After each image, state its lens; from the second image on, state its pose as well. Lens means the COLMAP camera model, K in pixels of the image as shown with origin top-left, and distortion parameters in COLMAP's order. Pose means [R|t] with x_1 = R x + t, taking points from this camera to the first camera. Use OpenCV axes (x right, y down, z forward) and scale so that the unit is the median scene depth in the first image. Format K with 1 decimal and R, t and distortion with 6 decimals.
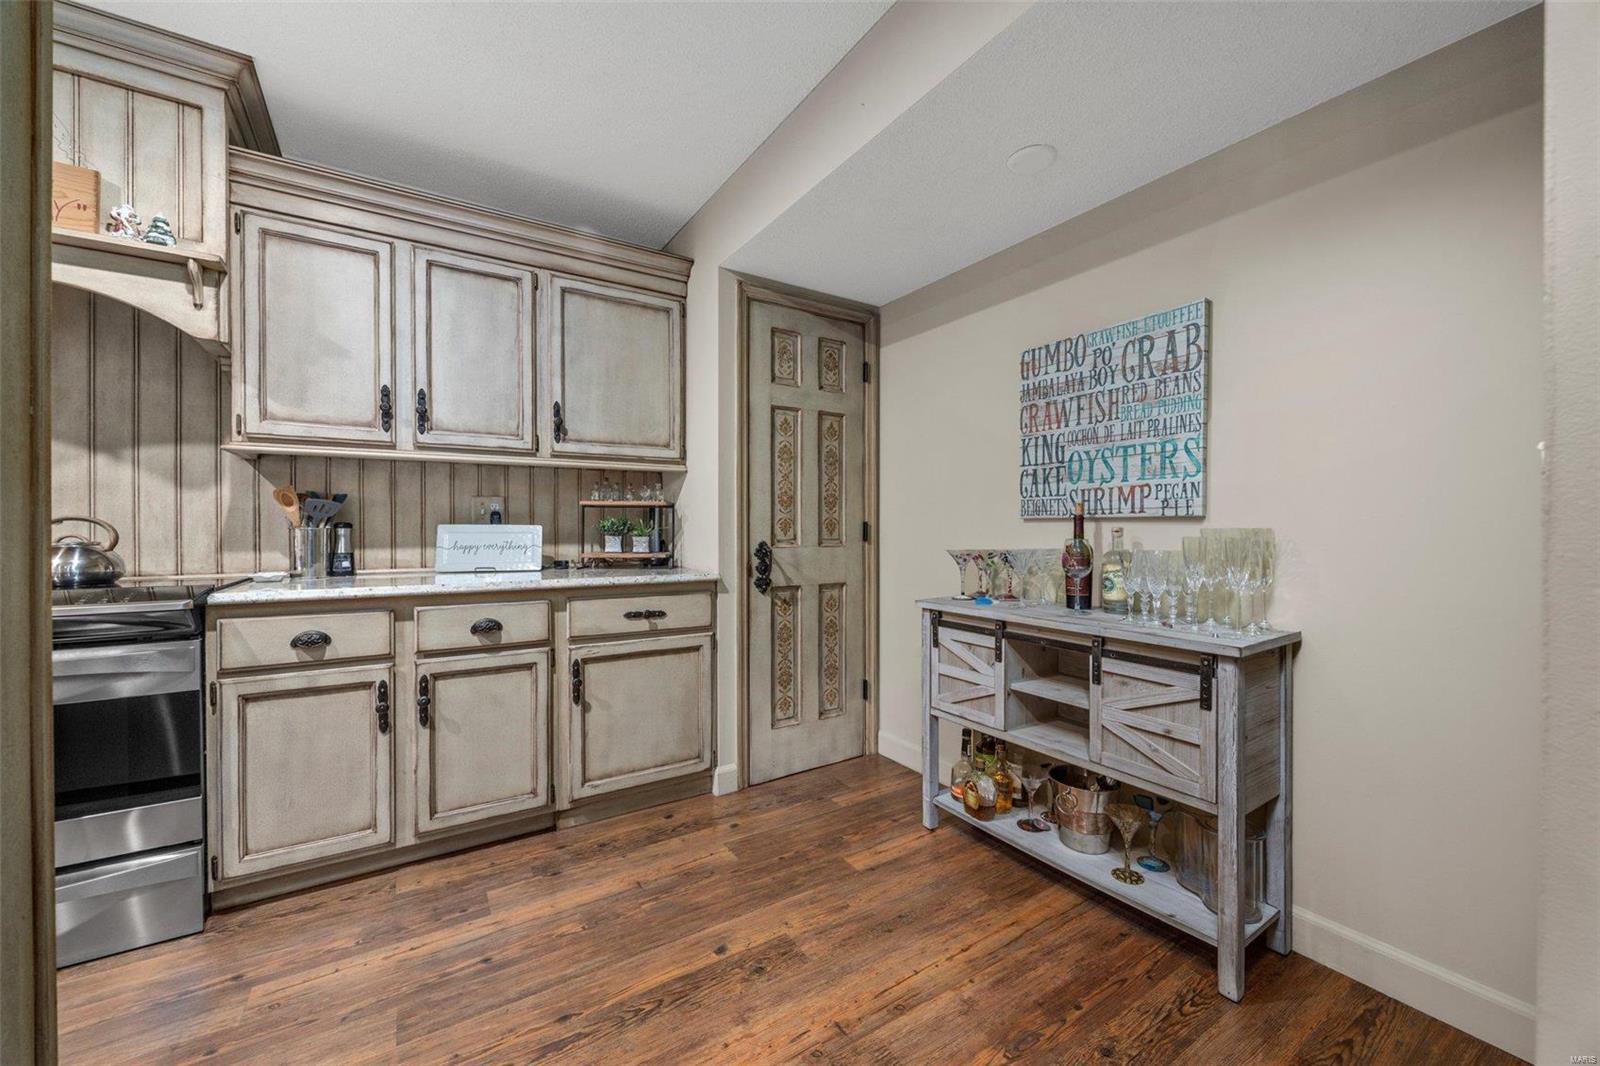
lens RADIAL K [[609.9, 0, 791.6], [0, 609.9, 535.4], [0, 0, 1]] dist [-0.007183, 0.000047]
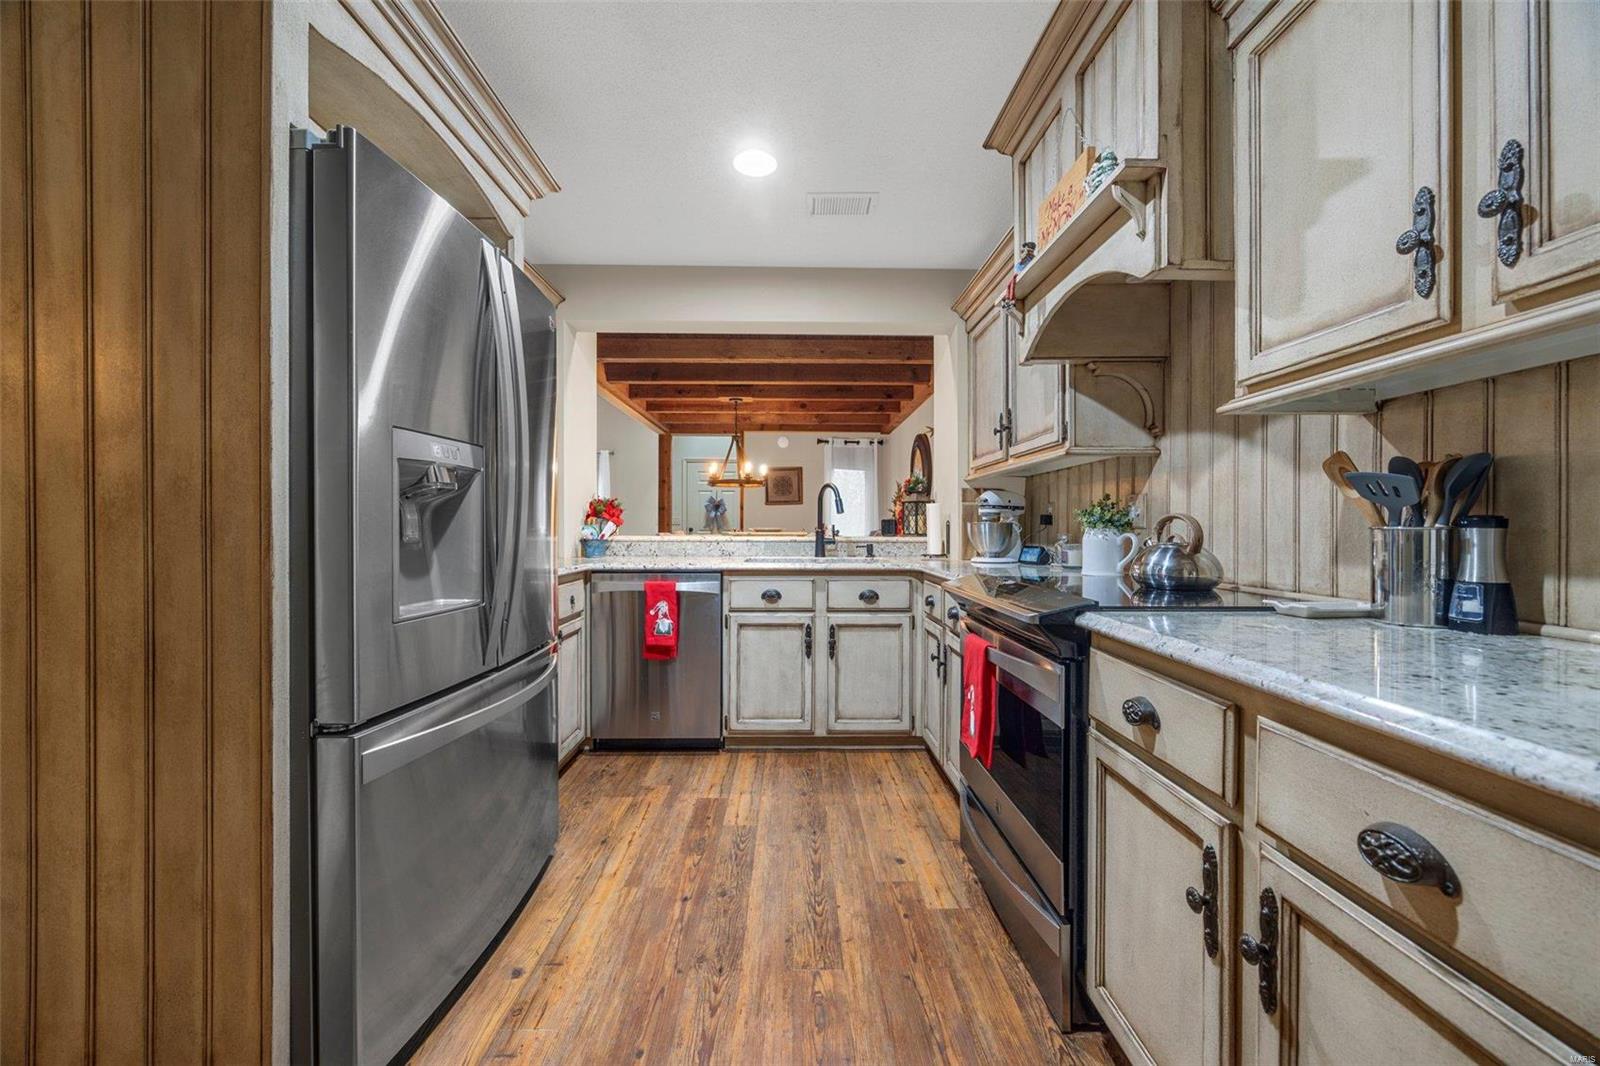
lens RADIAL K [[609.9, 0, 807.5], [0, 609.9, 527.3], [0, 0, 1]] dist [-0.007183, 0.000047]
pose [[-0.530046, 0.000699, -0.847968, -0.089599], [-0.006478, 0.999967, 0.004874, -0.011839], [0.847944, 0.008077, -0.530024, 0.893928]]
